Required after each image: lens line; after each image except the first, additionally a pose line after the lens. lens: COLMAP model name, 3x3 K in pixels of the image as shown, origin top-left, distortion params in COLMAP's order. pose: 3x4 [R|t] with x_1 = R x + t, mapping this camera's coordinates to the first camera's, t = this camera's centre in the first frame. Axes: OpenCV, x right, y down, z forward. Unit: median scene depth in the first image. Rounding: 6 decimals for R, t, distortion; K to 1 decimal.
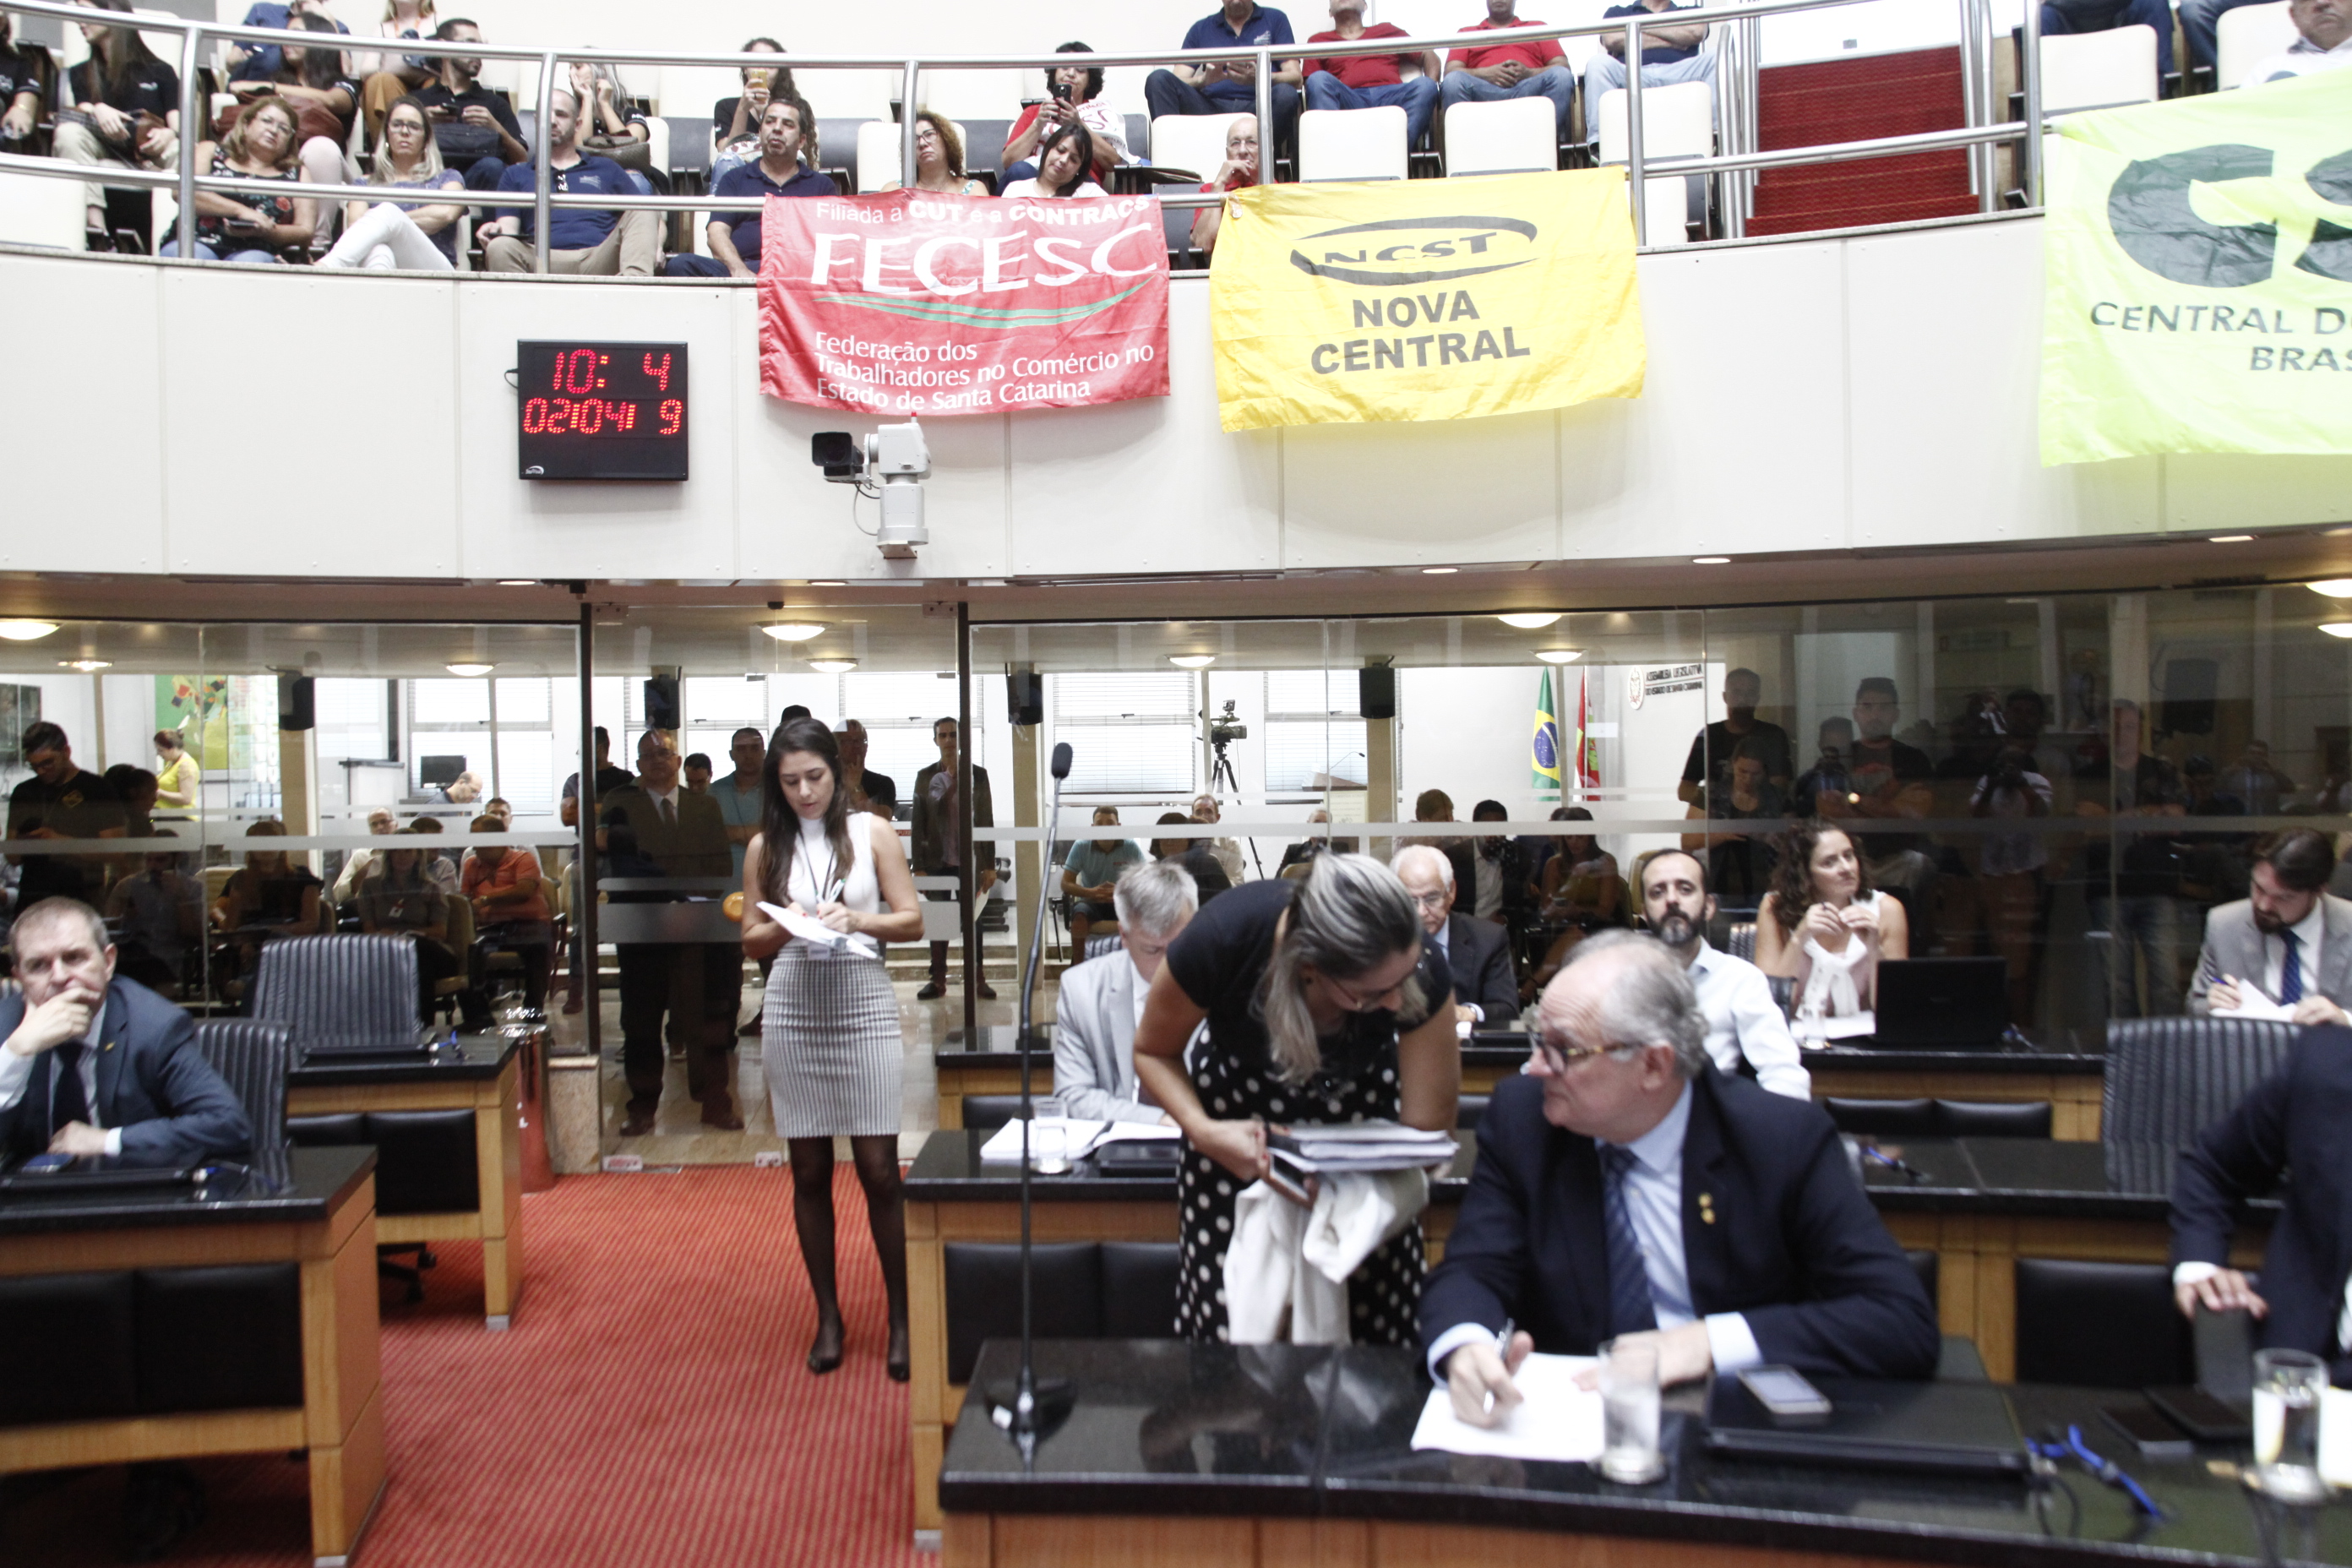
lens RADIAL K [[1916.6, 0, 1175.1], [0, 1916.6, 723.4], [0, 0, 1]] dist [-0.130539, 0.114711]
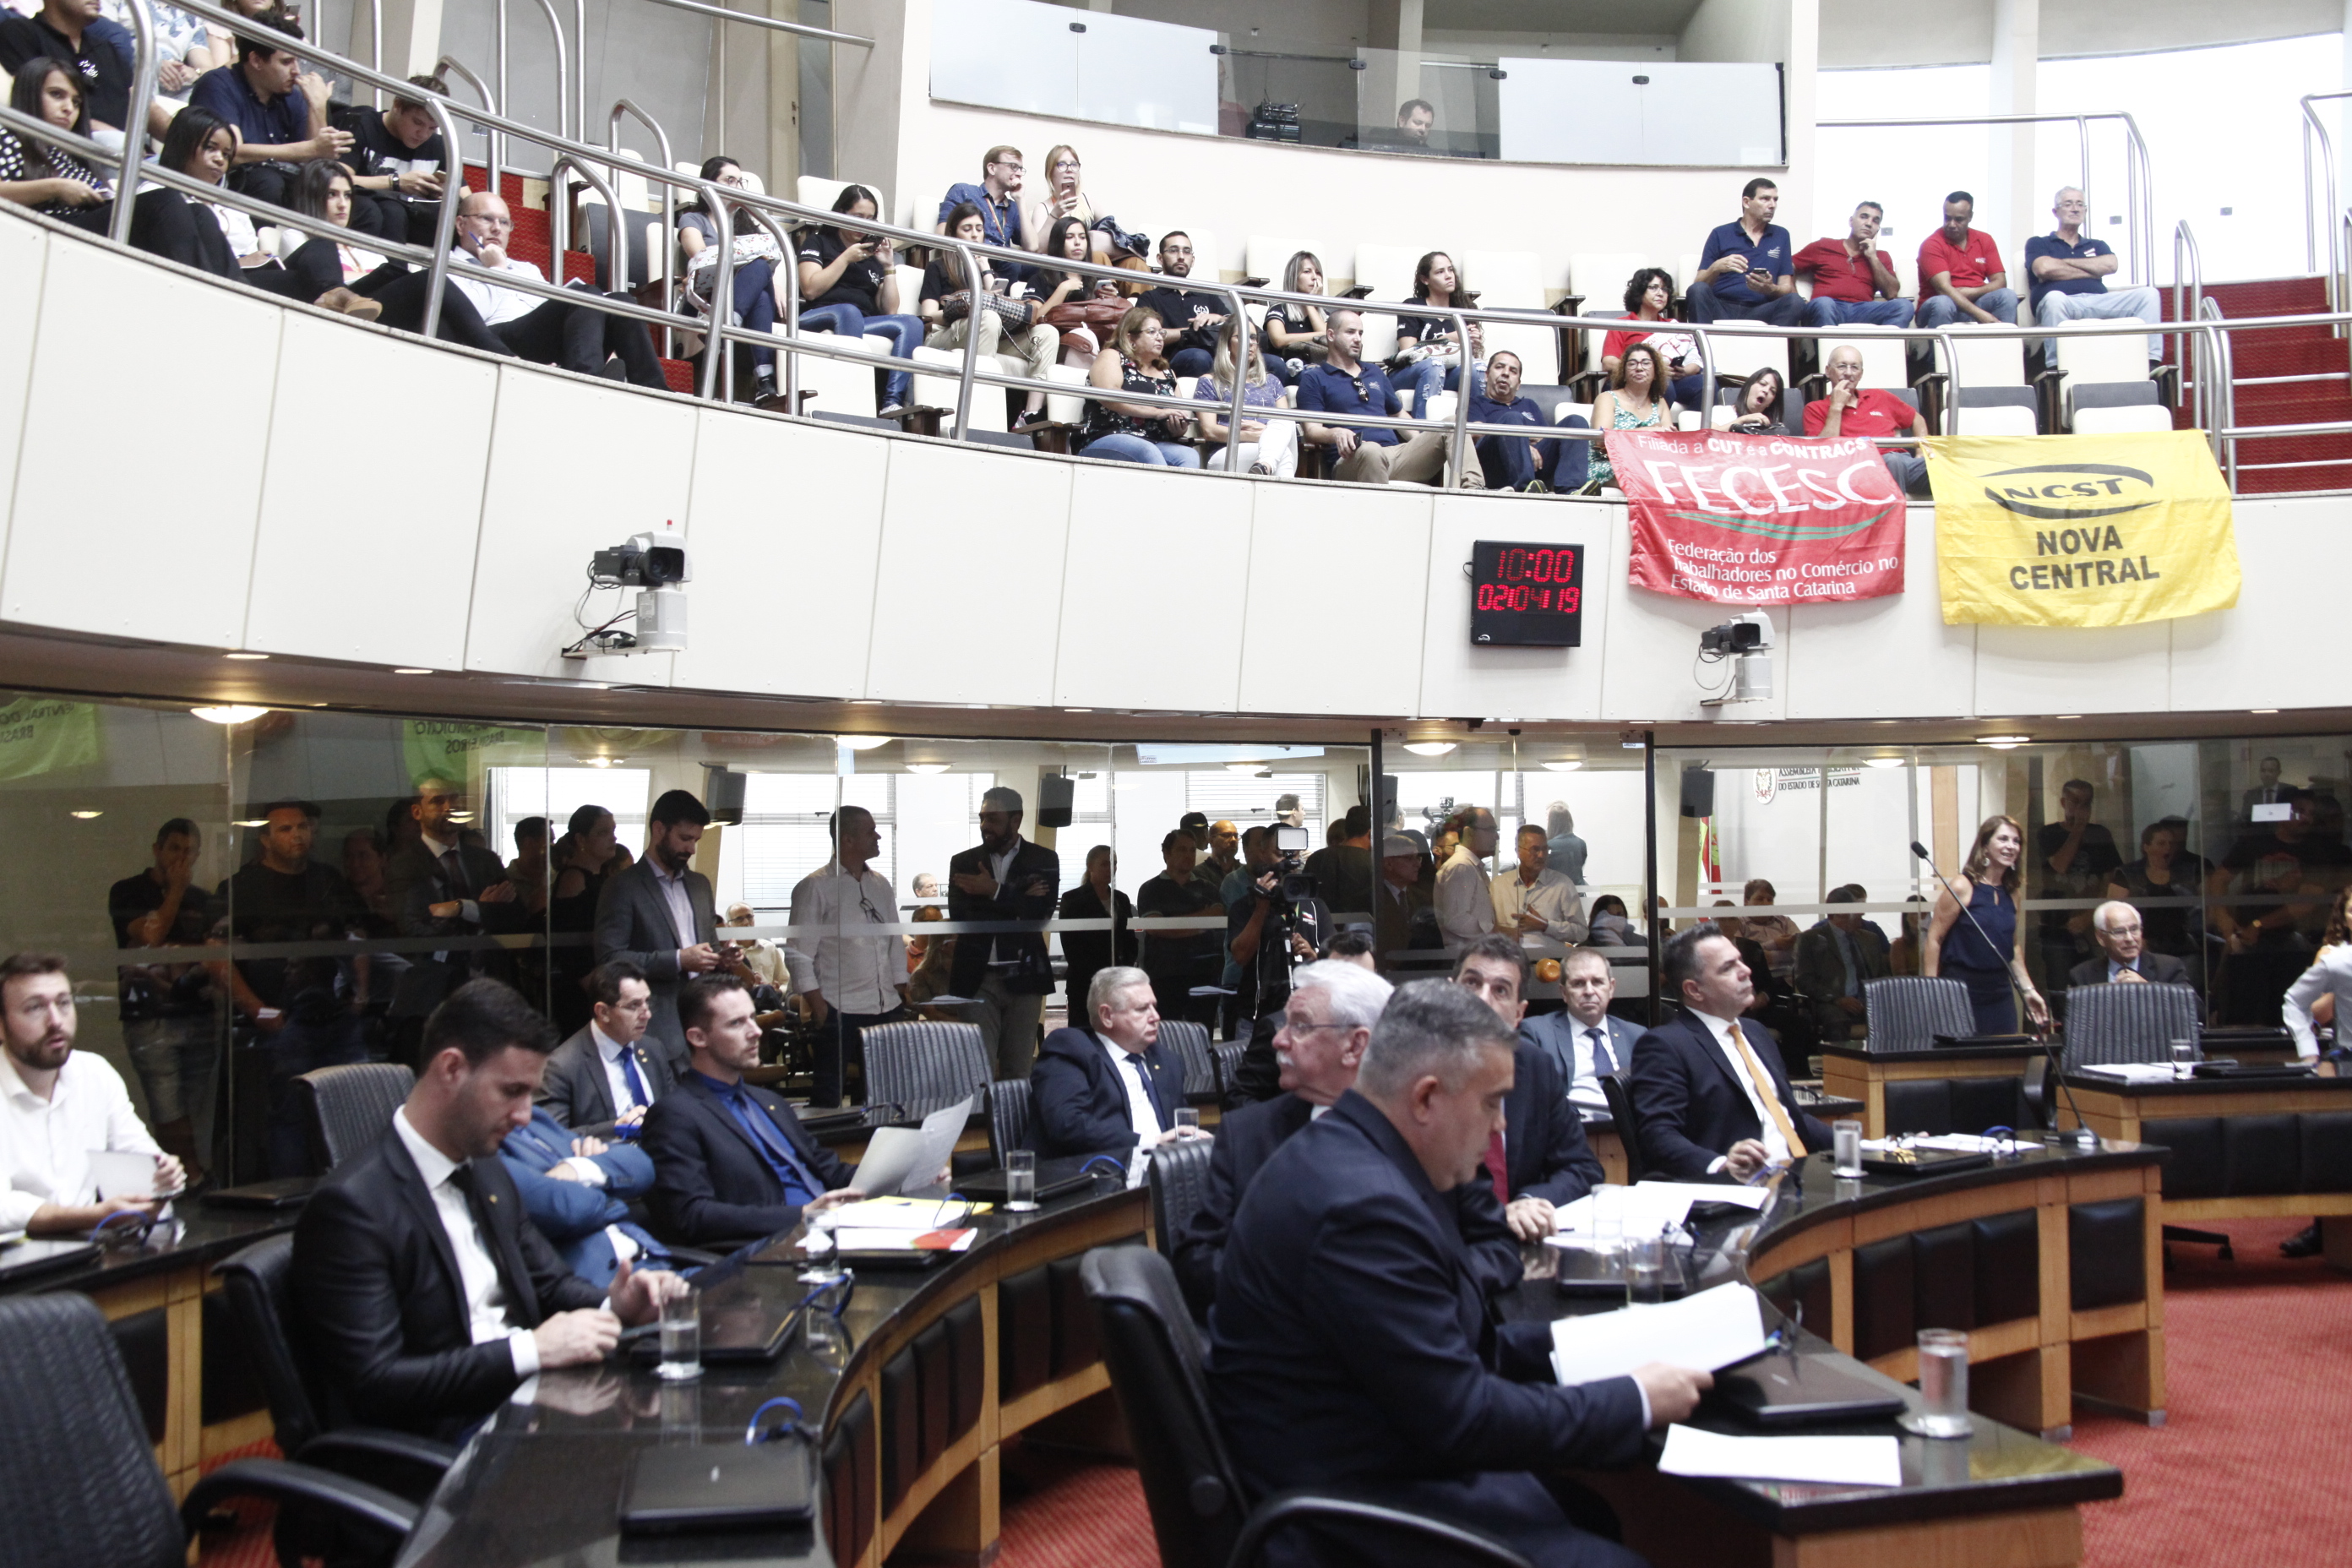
lens RADIAL K [[2525.9, 0, 1180.9], [0, 2525.9, 769.1], [0, 0, 1]] dist [-0.028888, 0.000000]
pose [[0.981707, 0.010340, 0.190115, -0.869609], [-0.008563, 0.999912, -0.010170, -0.020597], [-0.190204, 0.008356, 0.981709, -0.699923]]
